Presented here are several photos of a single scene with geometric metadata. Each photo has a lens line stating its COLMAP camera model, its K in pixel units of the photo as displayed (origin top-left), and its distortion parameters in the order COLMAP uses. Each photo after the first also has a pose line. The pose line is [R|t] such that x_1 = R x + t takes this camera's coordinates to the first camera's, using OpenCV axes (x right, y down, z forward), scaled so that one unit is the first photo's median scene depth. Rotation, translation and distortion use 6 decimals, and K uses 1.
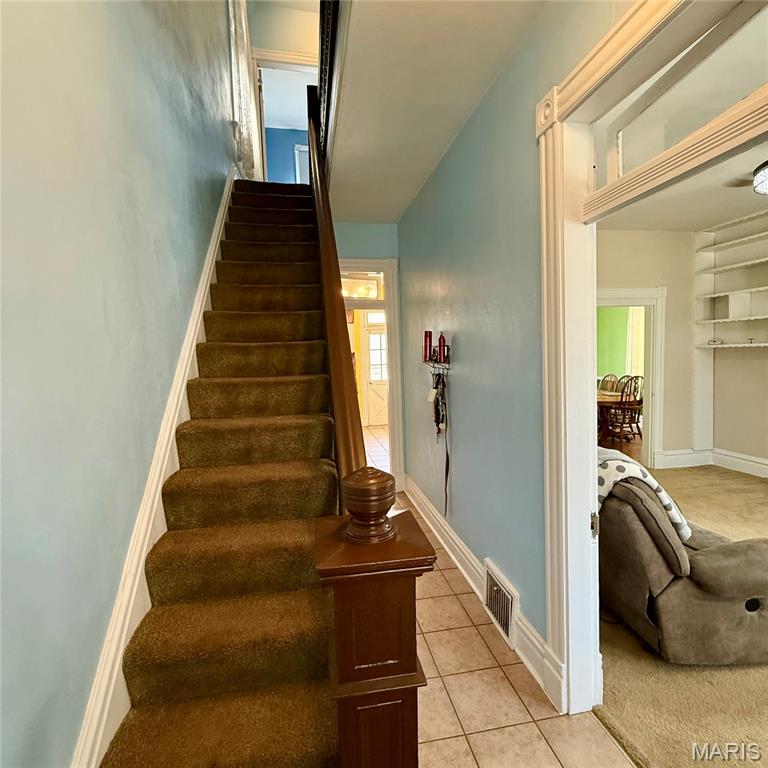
lens RADIAL K [[411.0, 0, 384.2], [0, 411.0, 384.5], [0, 0, 1]] dist [0.001768, 0.000297]
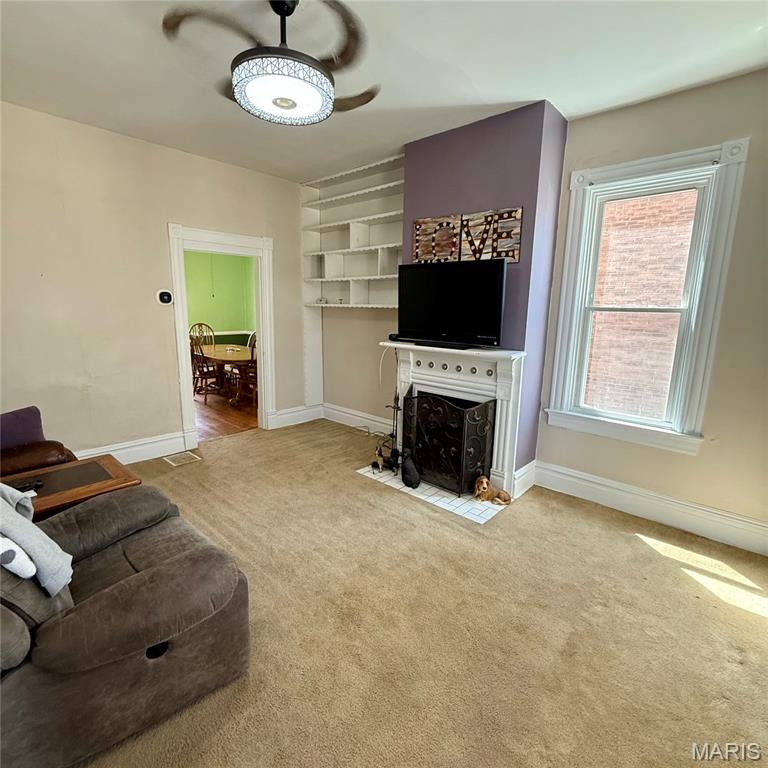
lens RADIAL K [[411.0, 0, 383.3], [0, 411.0, 382.4], [0, 0, 1]] dist [0.001768, 0.000297]
pose [[0.800914, -0.061056, 0.595658, 0.307706], [-0.006387, 0.993860, 0.110460, -0.015677], [-0.598745, -0.092273, 0.795607, 0.073552]]
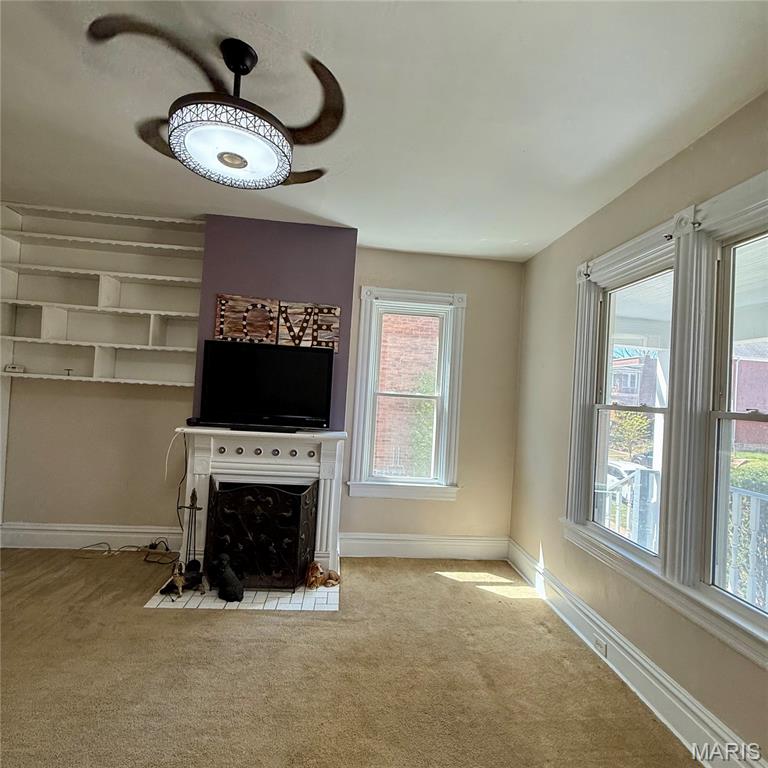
lens RADIAL K [[411.0, 0, 383.4], [0, 411.0, 382.4], [0, 0, 1]] dist [0.001768, 0.000297]
pose [[0.089467, 0.061288, 0.994102, 0.169906], [0.004353, 0.998071, -0.061925, -0.034480], [-0.995980, 0.009868, 0.089028, 0.318689]]
